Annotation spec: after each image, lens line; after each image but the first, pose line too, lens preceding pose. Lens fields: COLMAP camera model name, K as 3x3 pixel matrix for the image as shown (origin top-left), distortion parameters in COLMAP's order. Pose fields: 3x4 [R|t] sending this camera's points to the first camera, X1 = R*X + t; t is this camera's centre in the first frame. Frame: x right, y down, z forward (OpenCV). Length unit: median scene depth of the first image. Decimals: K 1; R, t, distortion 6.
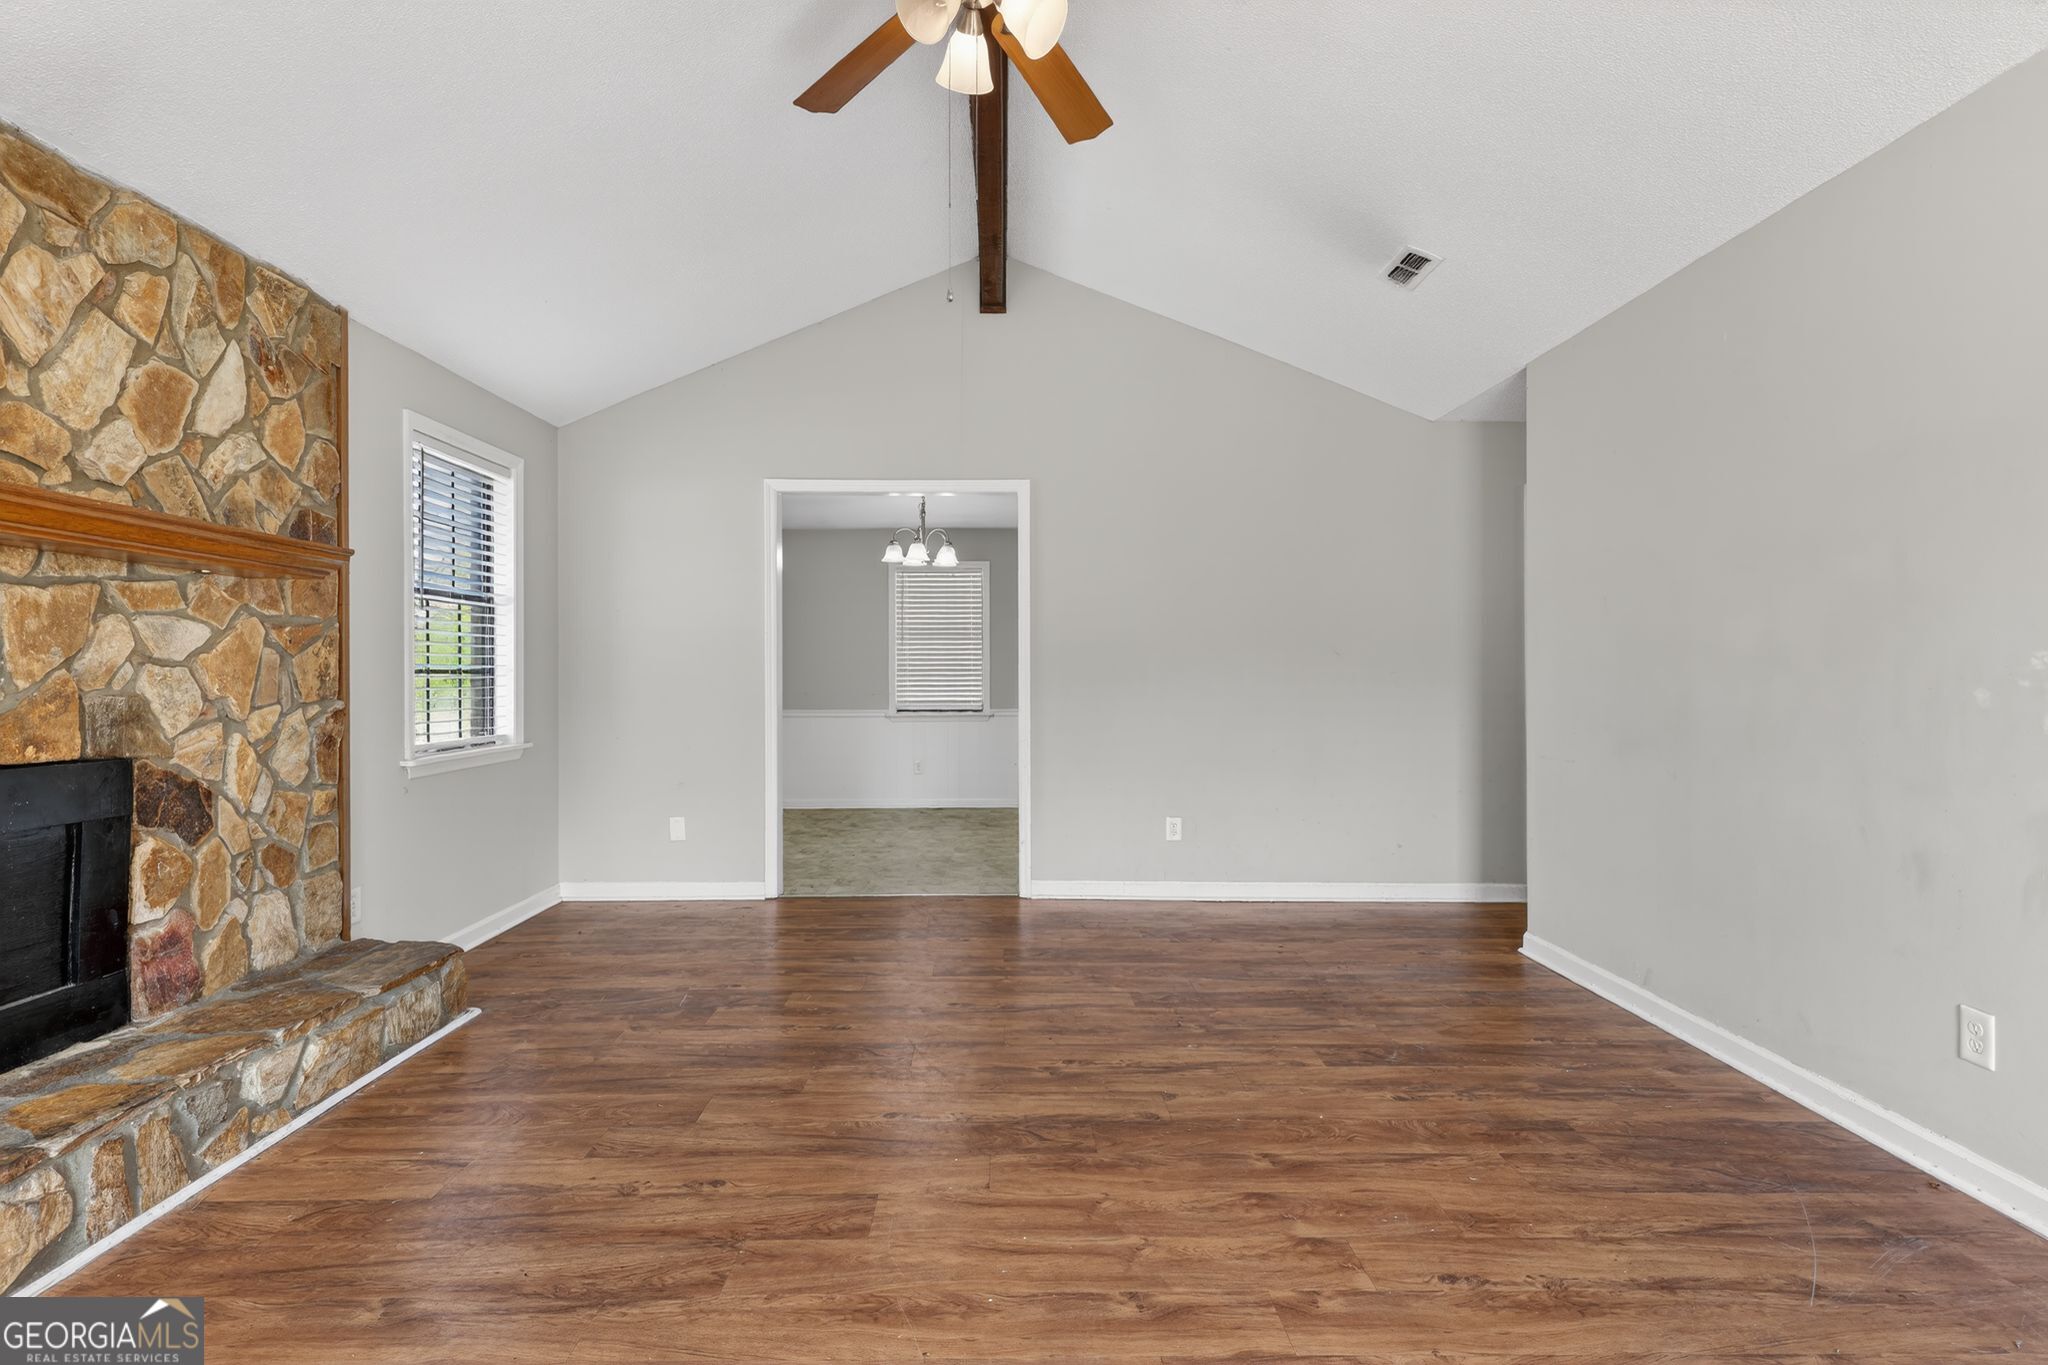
lens RADIAL K [[994.9, 0, 1019.6], [0, 994.9, 674.3], [0, 0, 1]] dist [0.007193, -0.004269]
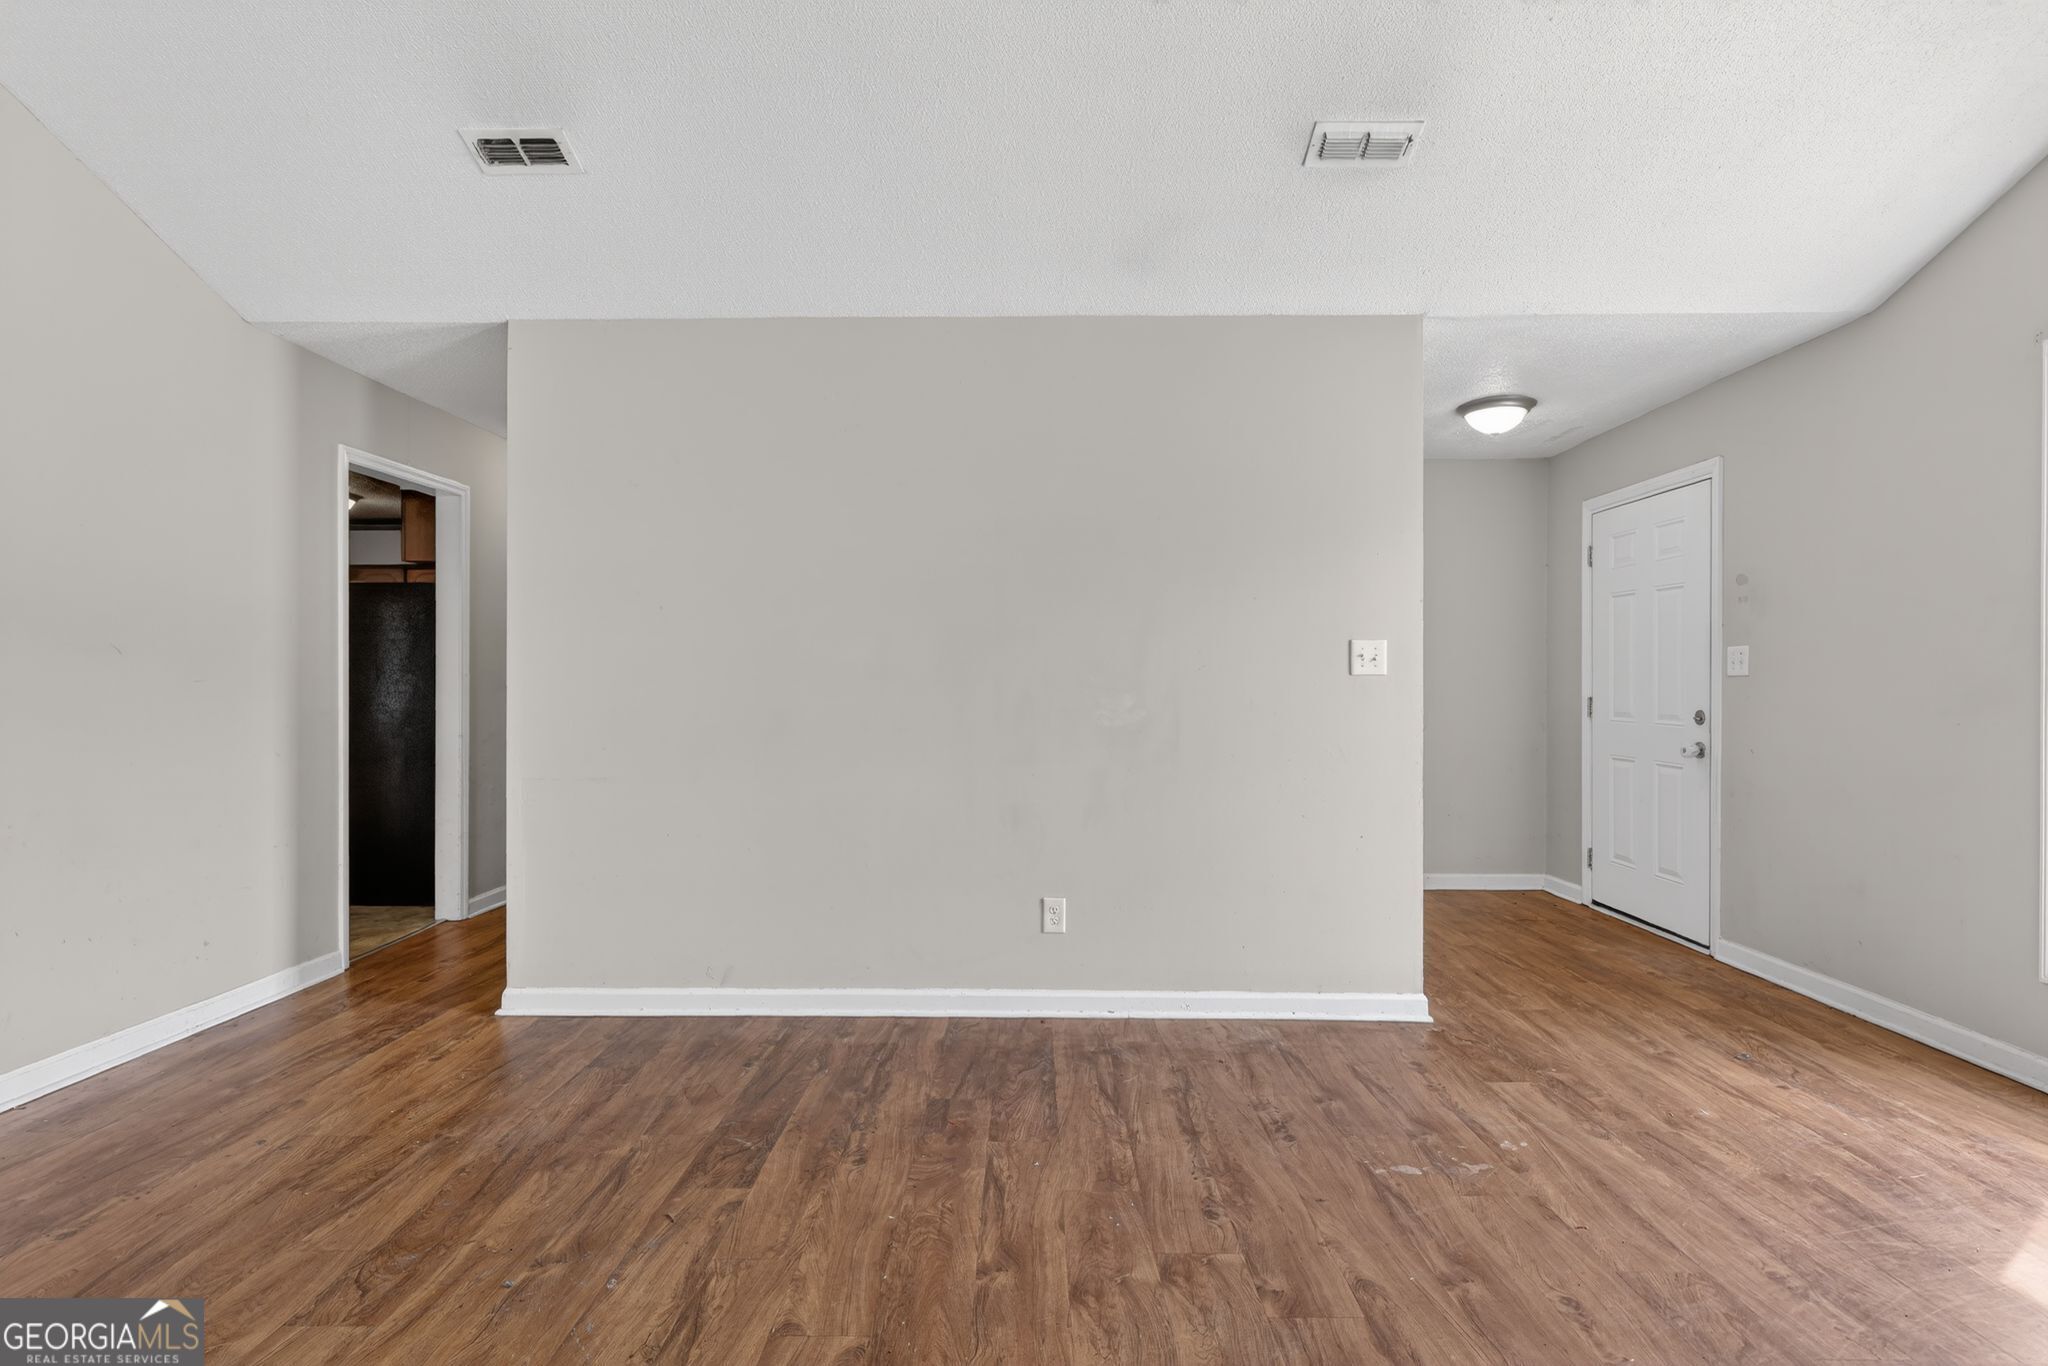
lens RADIAL K [[994.9, 0, 1017.0], [0, 994.9, 685.2], [0, 0, 1]] dist [0.007193, -0.004269]
pose [[0.027901, -0.000576, 0.999611, -0.492272], [-0.001299, 0.999999, 0.000613, -0.000055], [-0.999610, -0.001316, 0.027900, 0.818739]]
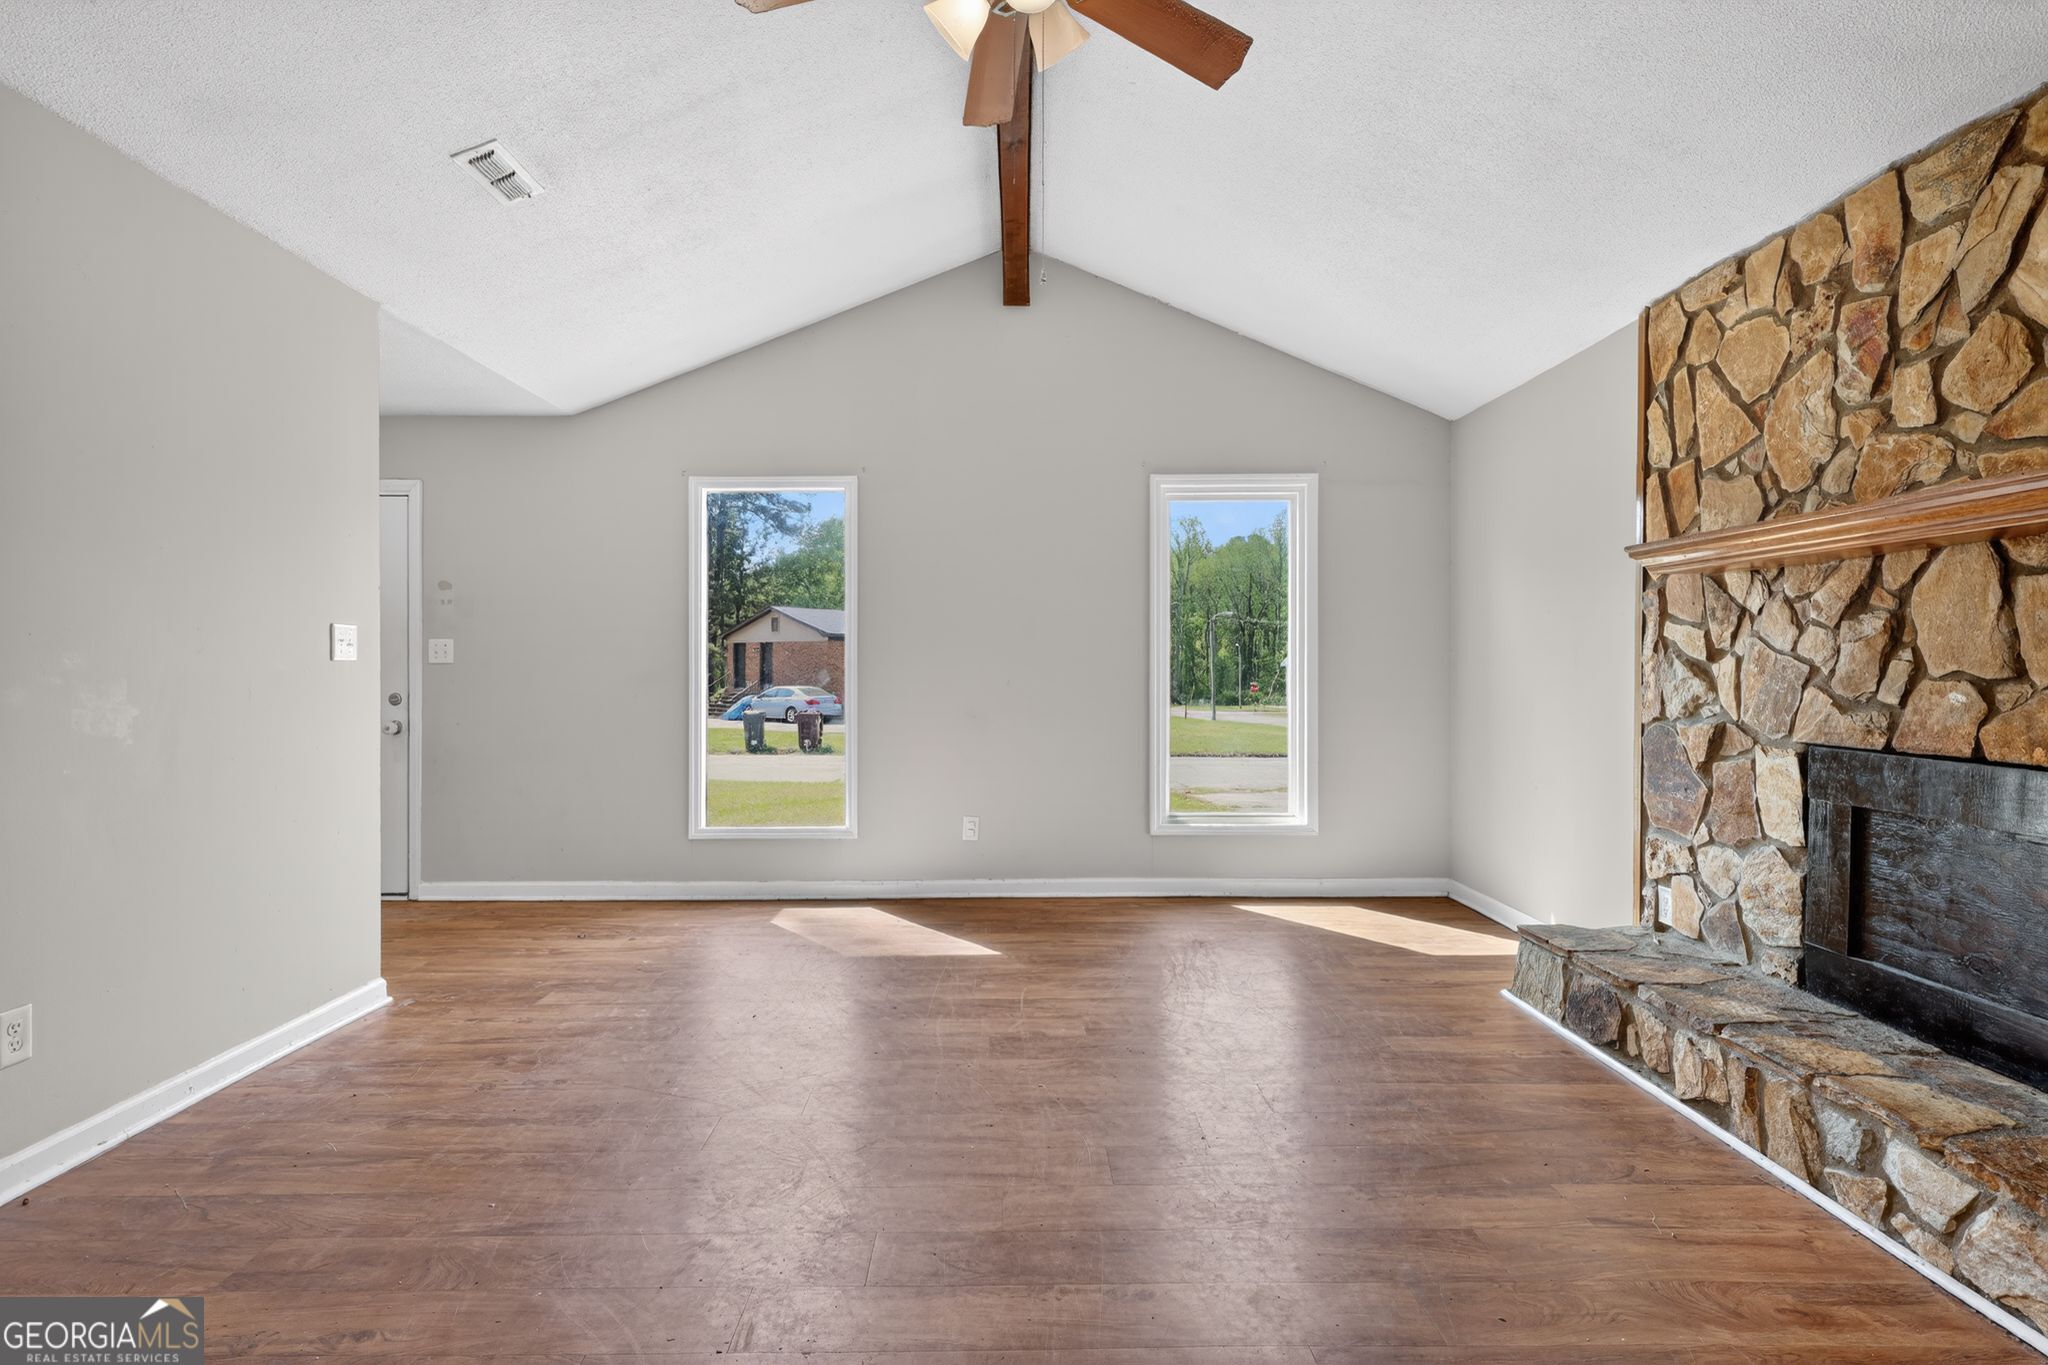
lens RADIAL K [[994.9, 0, 1013.4], [0, 994.9, 674.2], [0, 0, 1]] dist [0.007193, -0.004269]
pose [[-0.999939, 0.001568, 0.010905, -0.042371], [0.001621, 0.999987, 0.004873, -0.001865], [-0.010897, 0.004890, -0.999929, 1.601509]]
